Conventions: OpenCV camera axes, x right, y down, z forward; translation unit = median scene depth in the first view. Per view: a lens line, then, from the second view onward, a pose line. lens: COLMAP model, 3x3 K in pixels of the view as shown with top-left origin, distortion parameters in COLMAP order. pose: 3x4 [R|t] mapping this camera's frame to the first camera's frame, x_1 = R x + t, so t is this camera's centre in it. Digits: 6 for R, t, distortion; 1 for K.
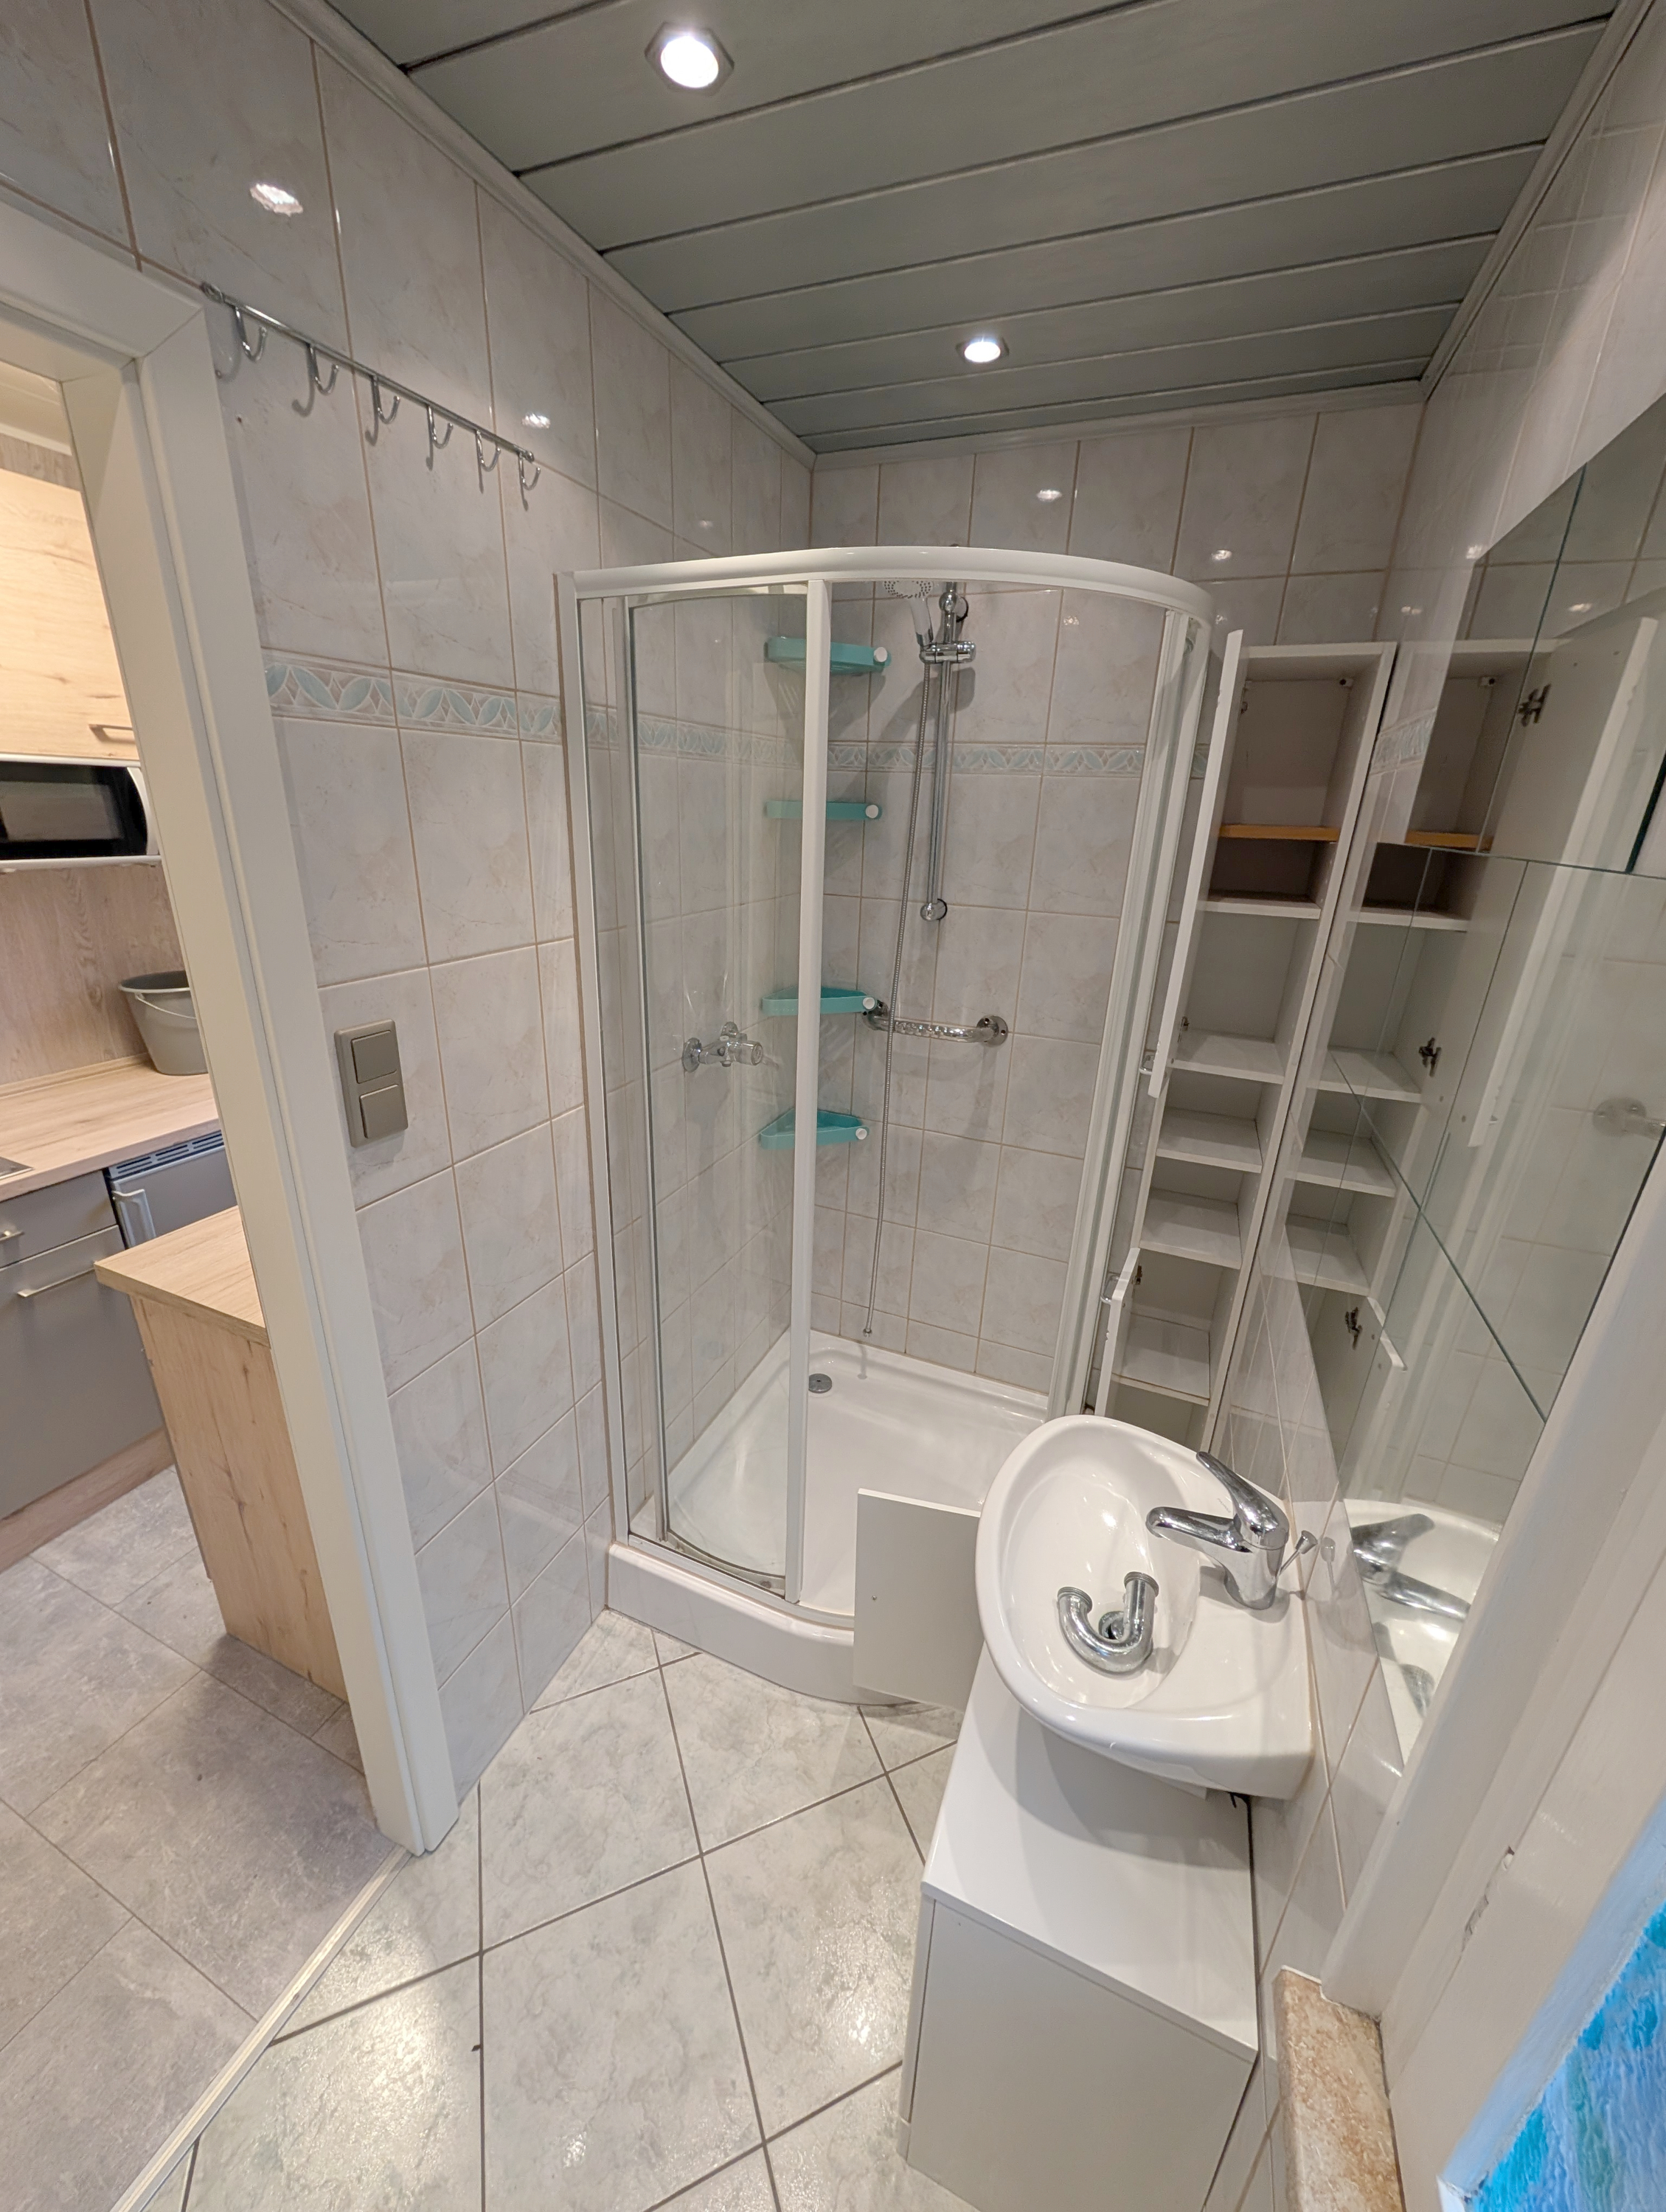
lens RADIAL K [[830.1, 0, 829.8], [0, 830.1, 1098.5], [0, 0, 1]] dist [0.000880, -0.000249]
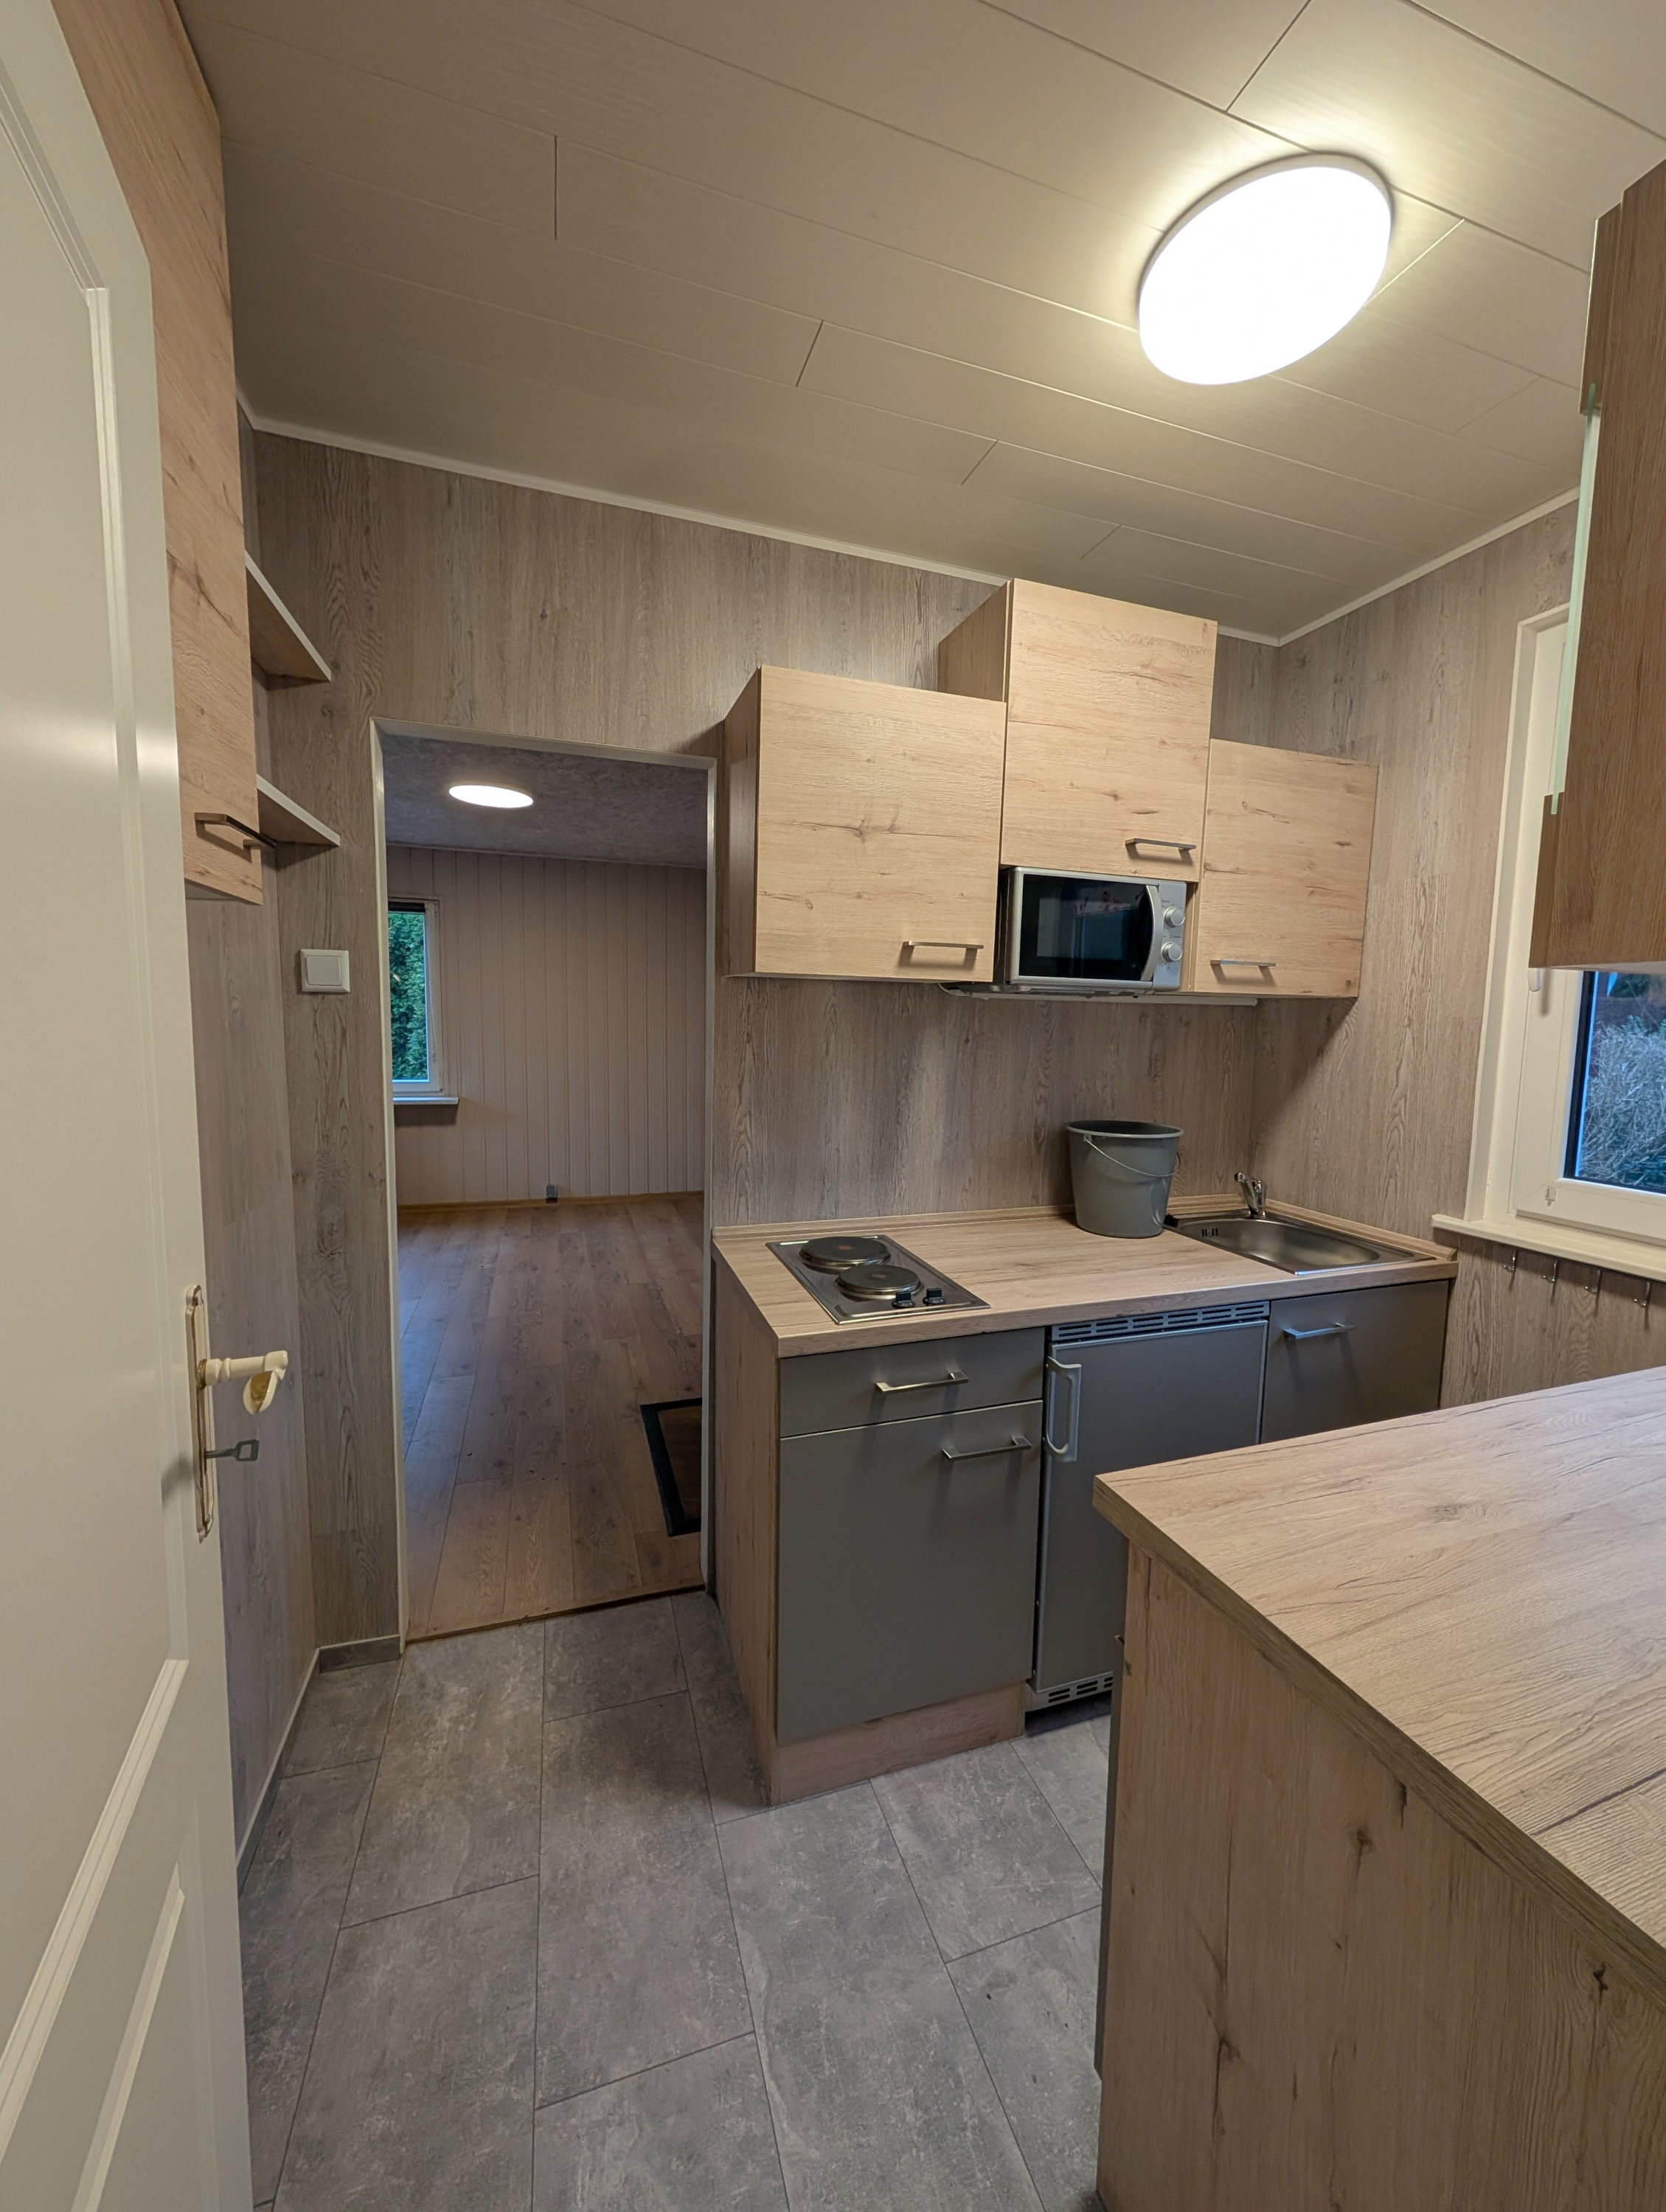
lens RADIAL K [[831.7, 0, 829.3], [0, 831.7, 1097.4], [0, 0, 1]] dist [-0.002071, -0.000056]
pose [[0.662832, 0.044876, -0.747422, -0.417102], [-0.244360, 0.956515, -0.159274, 0.052259], [0.707772, 0.288211, 0.644975, 0.258928]]
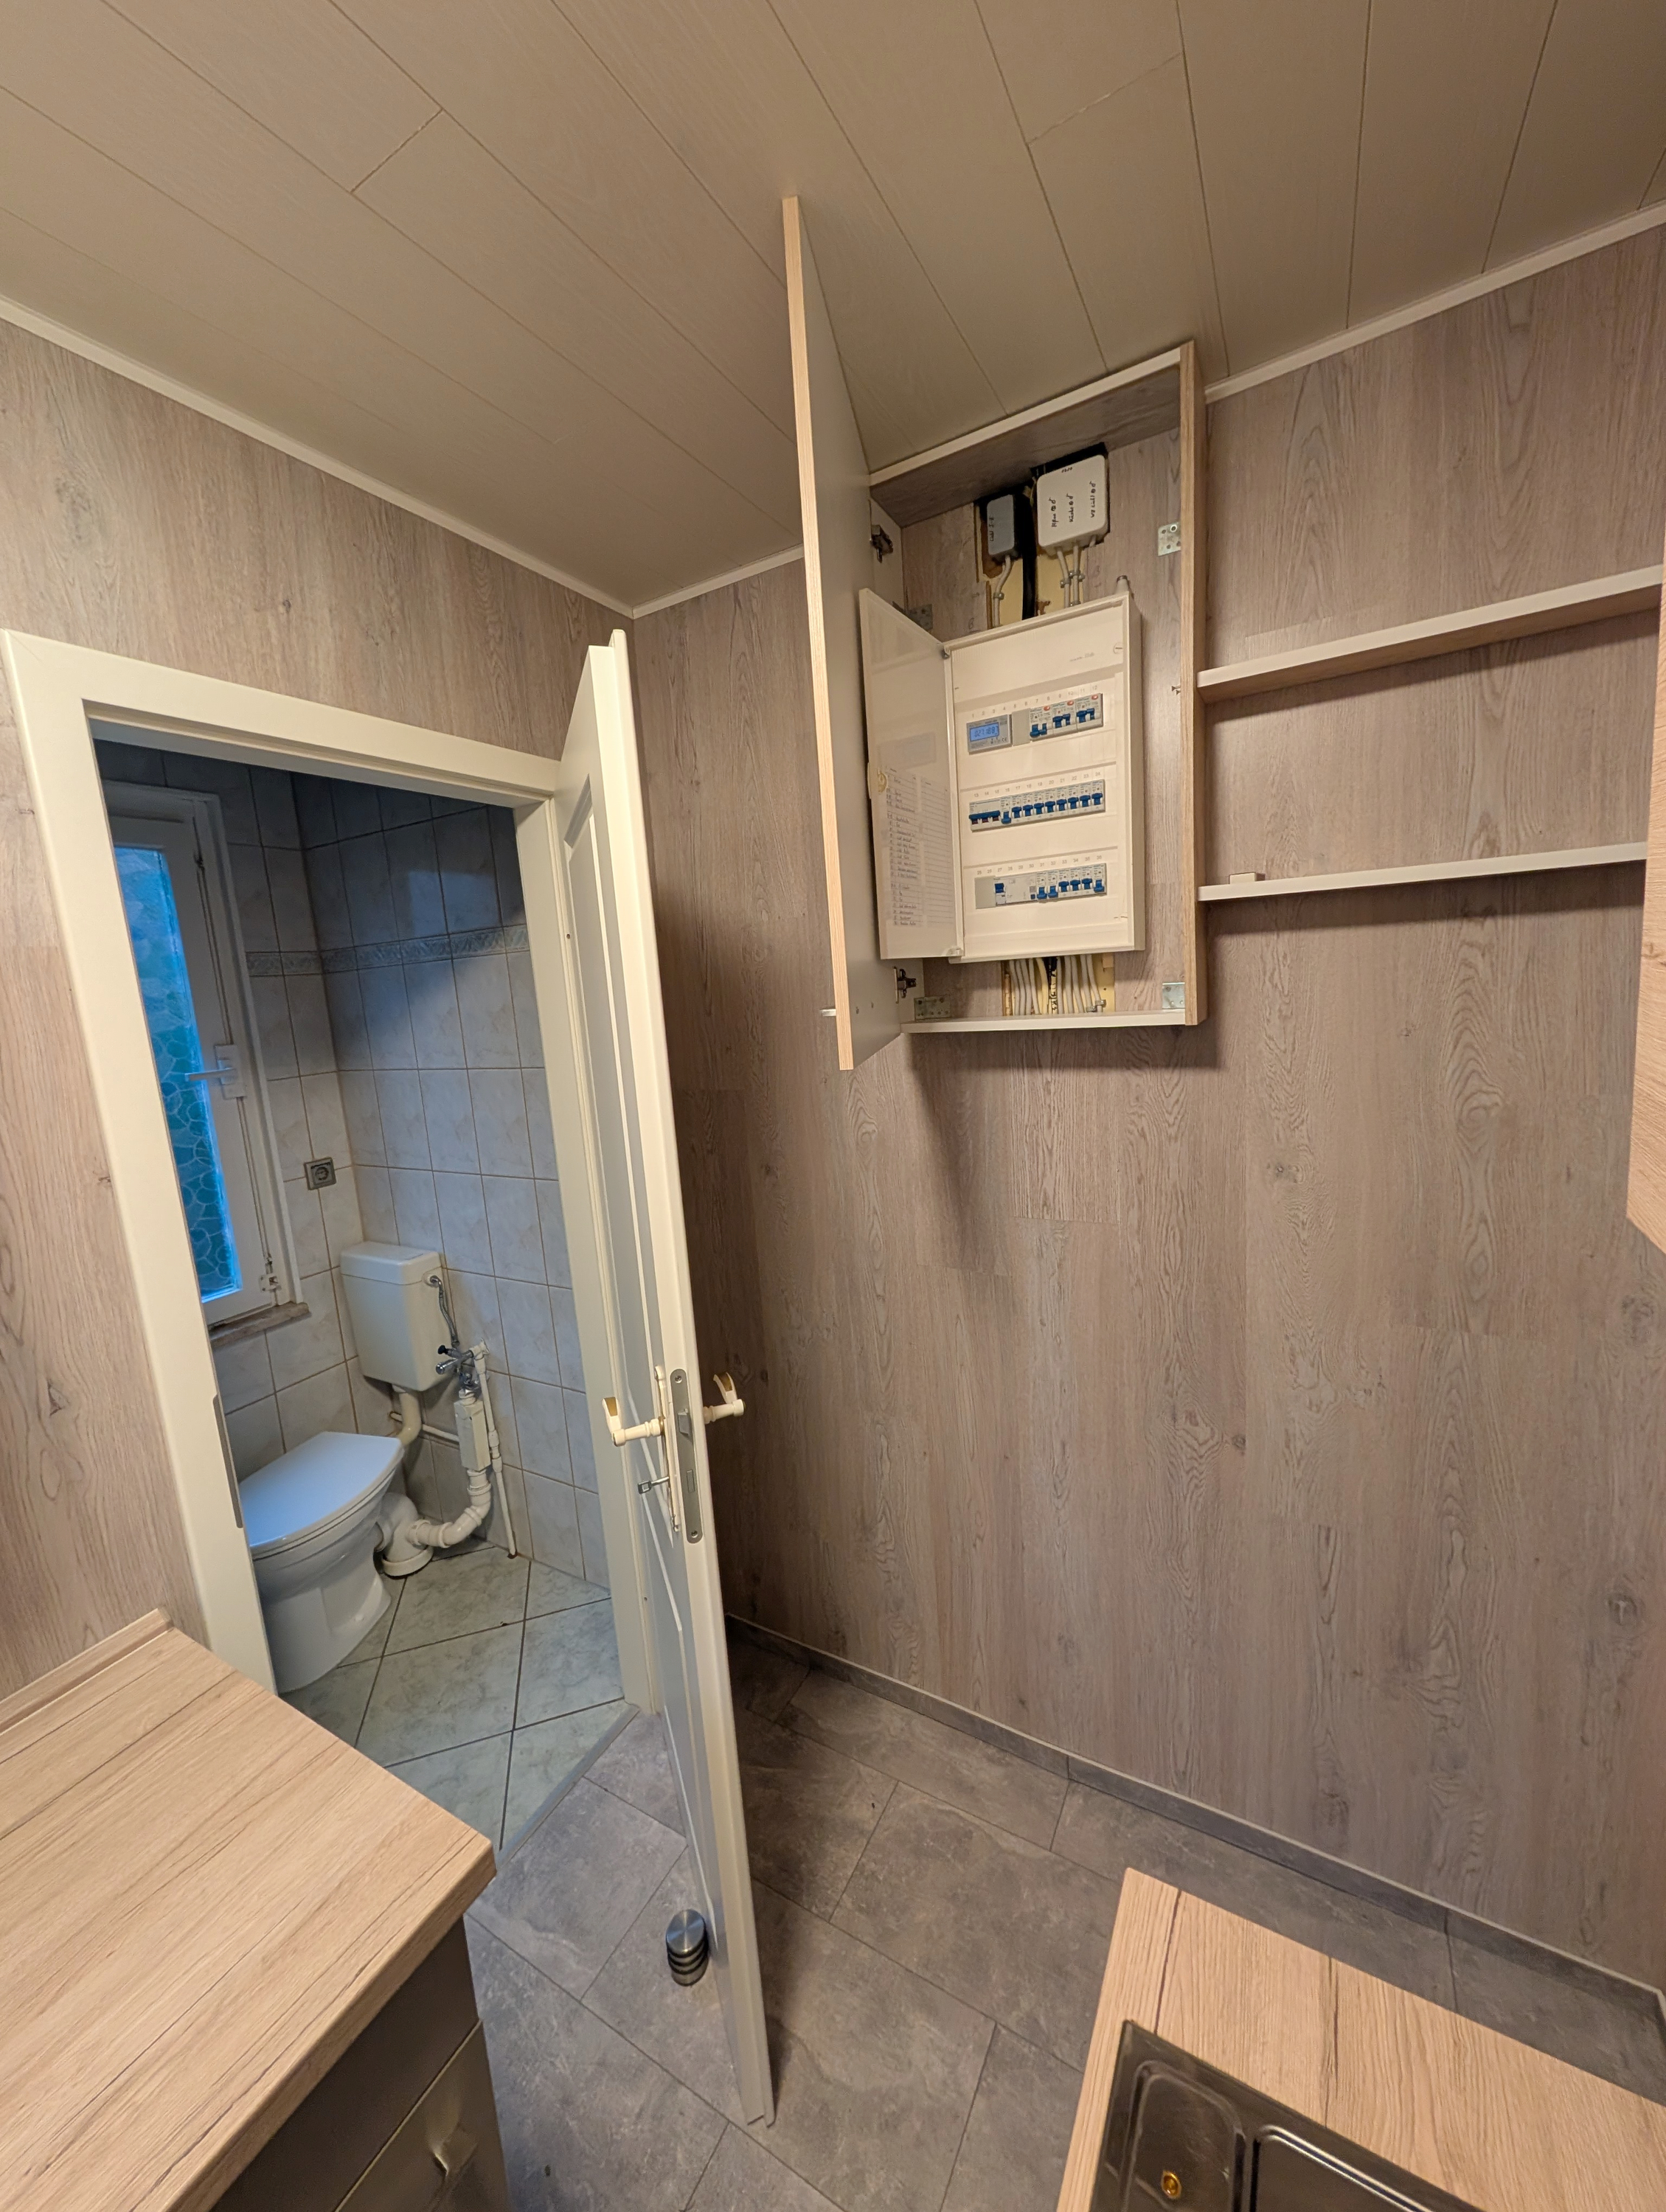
lens RADIAL K [[830.1, 0, 829.8], [0, 830.1, 1098.5], [0, 0, 1]] dist [0.000880, -0.000249]
pose [[-0.993472, 0.015032, 0.113084, -0.889922], [0.067218, 0.878062, 0.473803, -0.346167], [-0.092173, 0.478311, -0.873340, 0.926703]]
